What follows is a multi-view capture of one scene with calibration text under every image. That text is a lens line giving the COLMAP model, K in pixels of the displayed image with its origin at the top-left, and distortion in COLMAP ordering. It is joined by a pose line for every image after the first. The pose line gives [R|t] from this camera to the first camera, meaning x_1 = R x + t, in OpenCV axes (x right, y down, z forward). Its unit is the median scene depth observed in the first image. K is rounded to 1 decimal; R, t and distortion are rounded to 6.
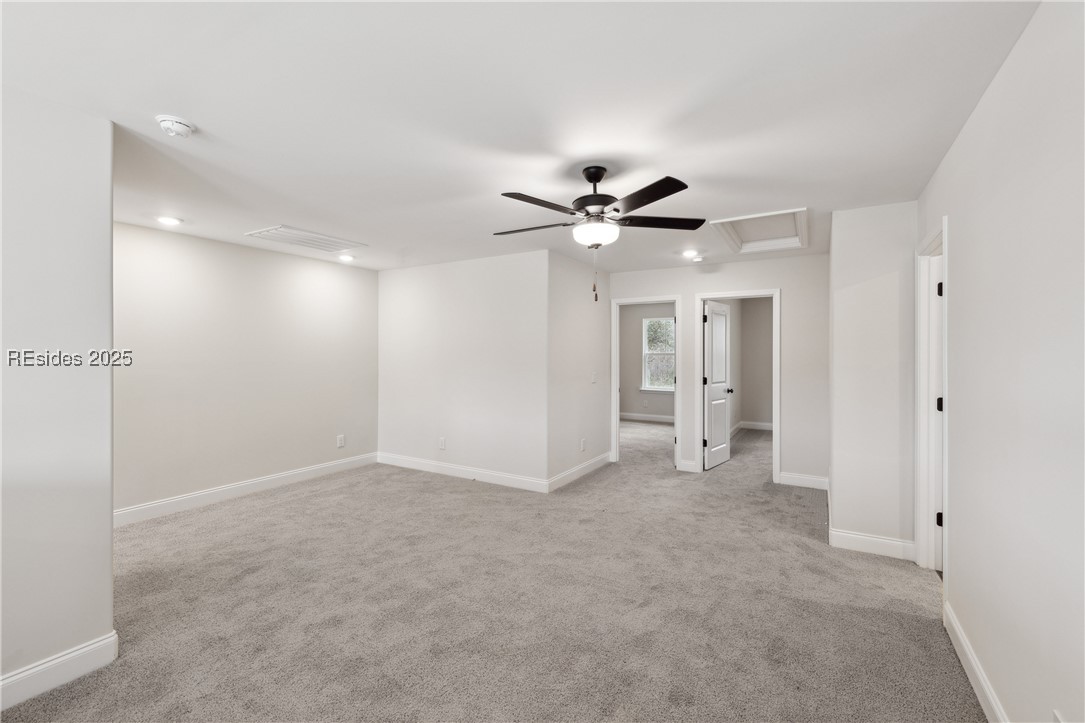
lens RADIAL K [[452.6, 0, 539.7], [0, 452.6, 356.7], [0, 0, 1]] dist [0.001607, 0.000022]
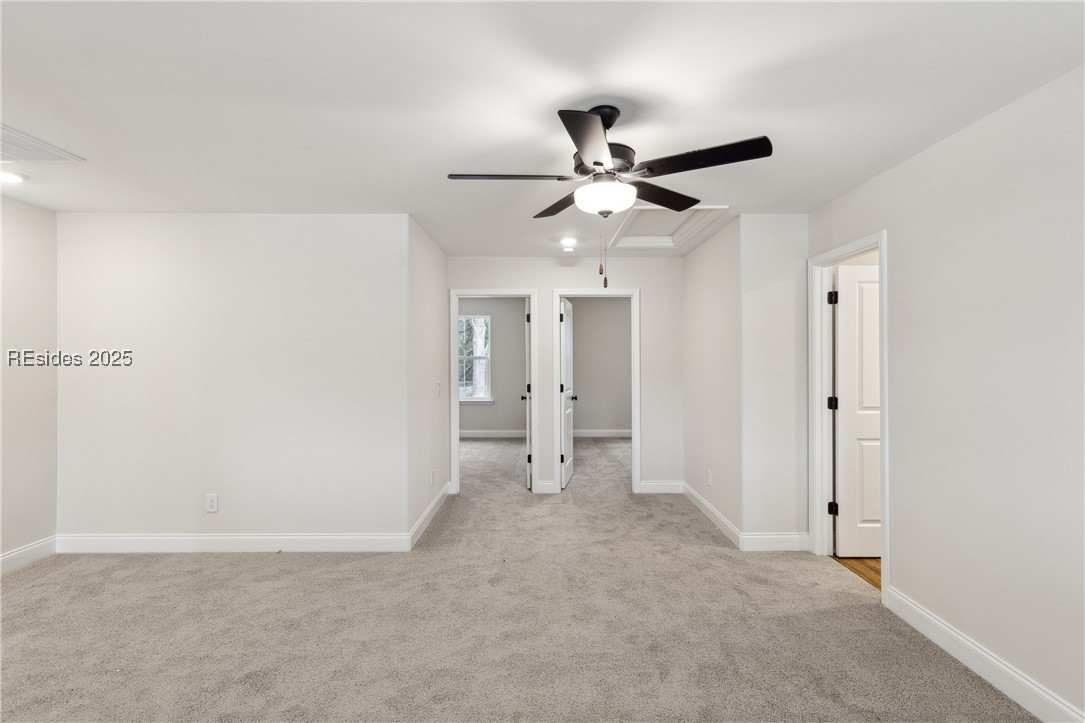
lens RADIAL K [[521.6, 0, 537.6], [0, 521.6, 359.2], [0, 0, 1]] dist [0.004363, -0.000389]
pose [[0.857490, -0.005110, 0.514475, -0.265255], [0.006789, 0.999976, -0.001384, -0.002119], [-0.514456, 0.004680, 0.857504, 0.204211]]
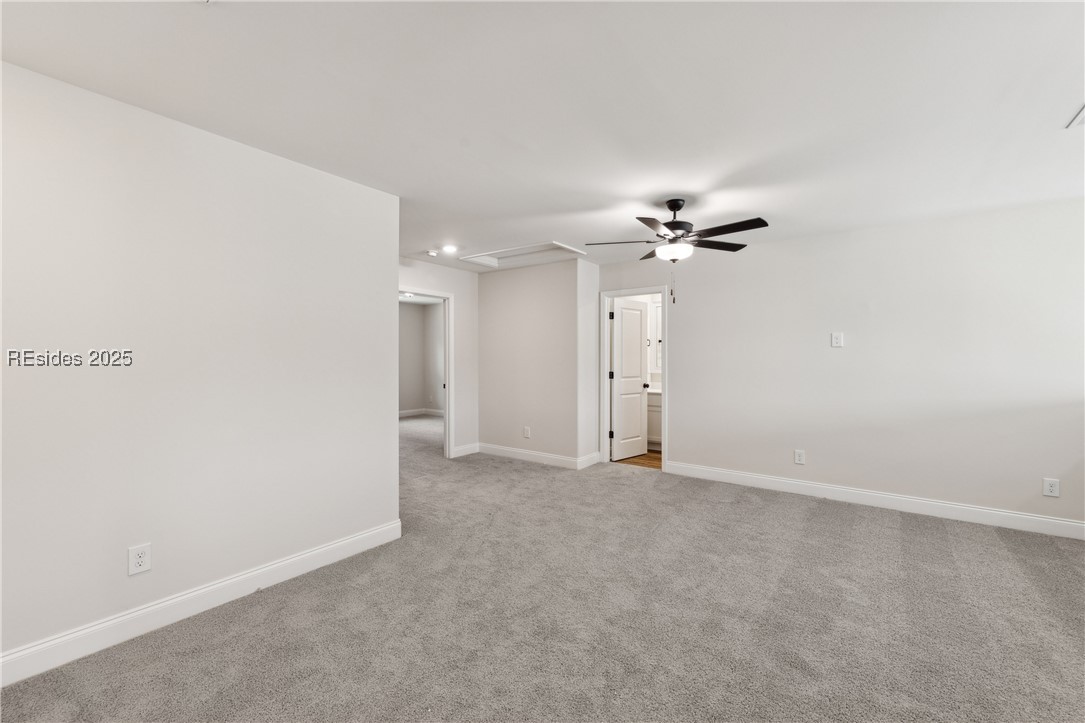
lens RADIAL K [[452.6, 0, 539.7], [0, 452.6, 356.7], [0, 0, 1]] dist [0.001607, 0.000022]
pose [[0.092674, -0.000588, 0.995696, -0.766376], [0.001868, 0.999998, 0.000417, 0.018713], [-0.995695, 0.001821, 0.092675, 0.807142]]
